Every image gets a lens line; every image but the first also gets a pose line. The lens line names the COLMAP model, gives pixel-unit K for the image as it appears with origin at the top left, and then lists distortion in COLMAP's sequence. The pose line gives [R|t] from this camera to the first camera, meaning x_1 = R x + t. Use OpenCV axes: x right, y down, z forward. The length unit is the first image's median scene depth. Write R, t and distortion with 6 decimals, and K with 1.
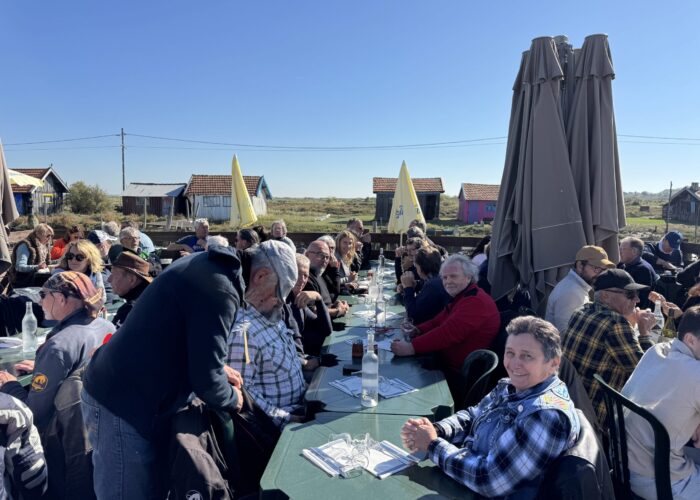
lens RADIAL K [[495.9, 0, 348.0], [0, 495.9, 250.3], [0, 0, 1]] dist [0.071350, -0.078826]
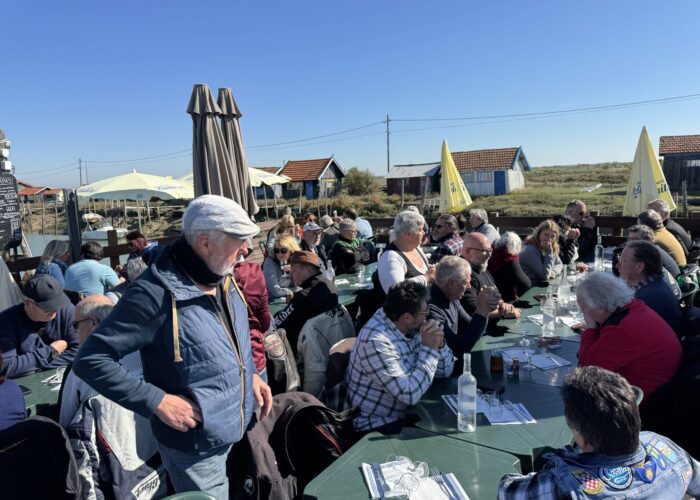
lens RADIAL K [[495.9, 0, 343.5], [0, 495.9, 251.4], [0, 0, 1]] dist [0.071350, -0.078826]
pose [[0.863004, 0.016663, -0.504922, 0.174923], [0.010867, 0.998612, 0.051529, -0.040010], [0.505080, -0.049957, 0.861625, 0.053048]]
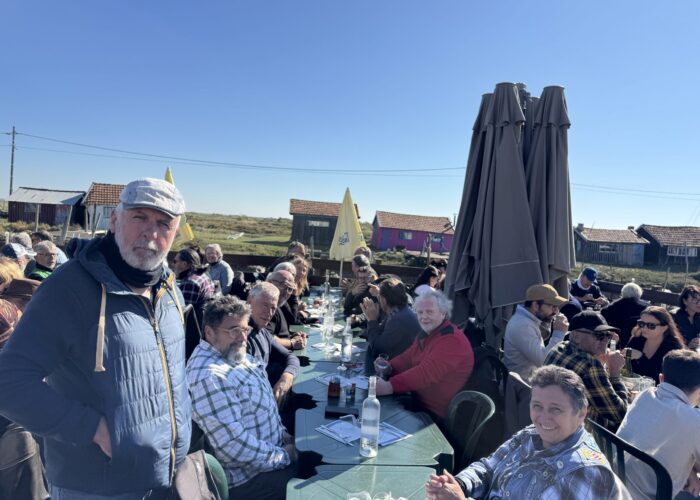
lens RADIAL K [[495.9, 0, 342.7], [0, 495.9, 251.3], [0, 0, 1]] dist [0.071350, -0.078826]
pose [[0.983534, 0.048366, 0.174133, -0.103270], [-0.041215, 0.998161, -0.044449, -0.013160], [-0.175963, 0.036540, 0.983718, 0.045027]]
